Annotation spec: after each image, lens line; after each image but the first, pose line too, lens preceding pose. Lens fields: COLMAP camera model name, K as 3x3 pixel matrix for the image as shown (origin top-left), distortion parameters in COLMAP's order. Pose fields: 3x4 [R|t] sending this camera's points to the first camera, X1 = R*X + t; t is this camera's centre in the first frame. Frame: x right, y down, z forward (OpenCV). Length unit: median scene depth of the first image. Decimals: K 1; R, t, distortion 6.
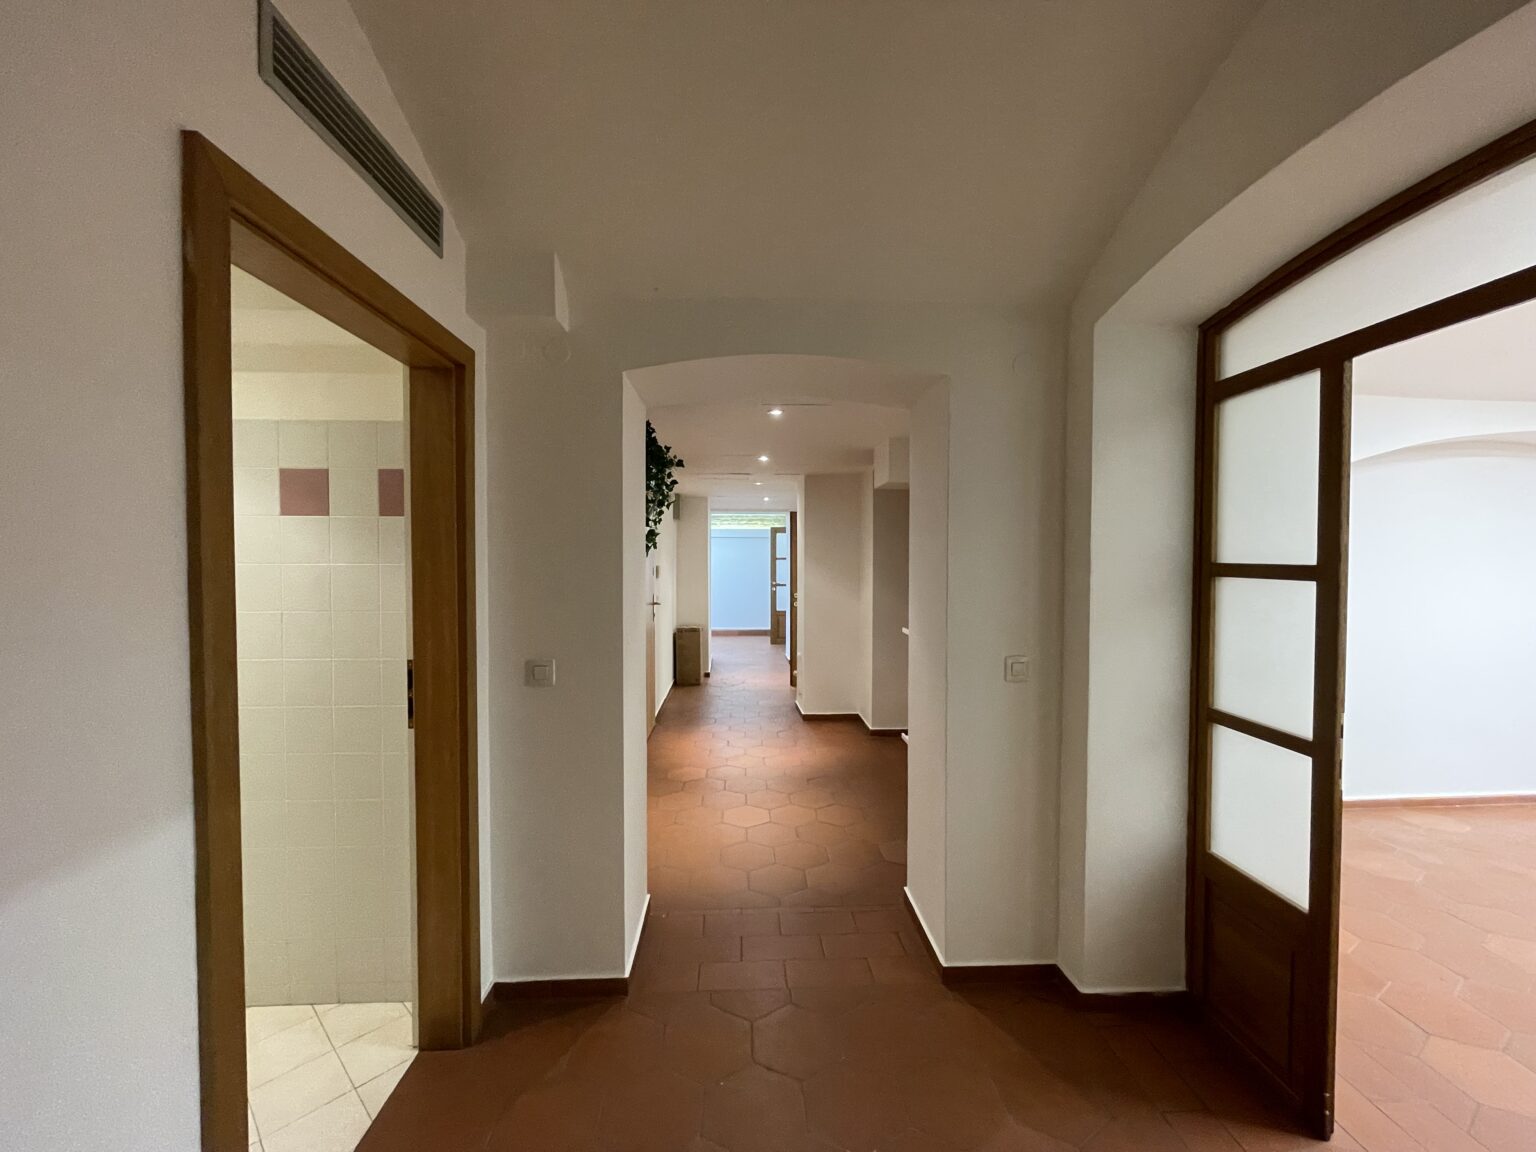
lens RADIAL K [[619.9, 0, 775.6], [0, 619.9, 574.0], [0, 0, 1]] dist [-0.001831, 0.000514]
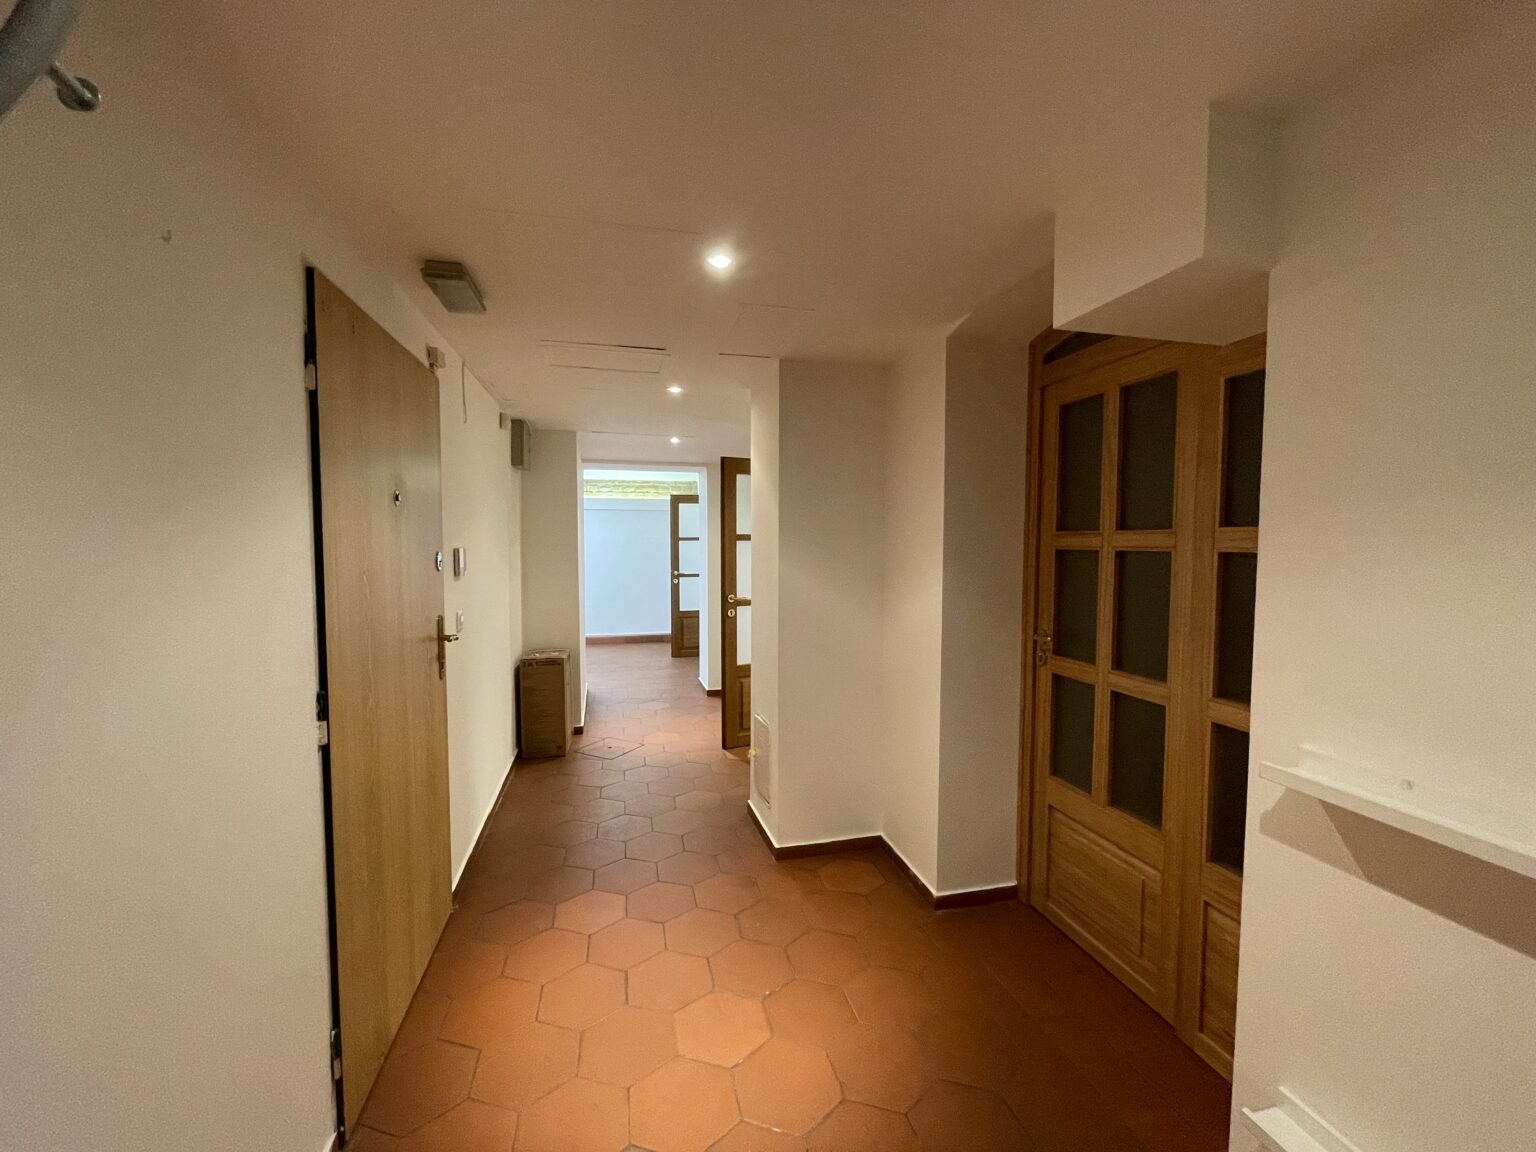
lens RADIAL K [[619.9, 0, 781.2], [0, 619.9, 578.8], [0, 0, 1]] dist [-0.001831, 0.000514]
pose [[0.980138, -0.007435, 0.198175, -0.034773], [0.000354, 0.999361, 0.035745, -0.005528], [-0.198314, -0.034965, 0.979515, 0.366009]]
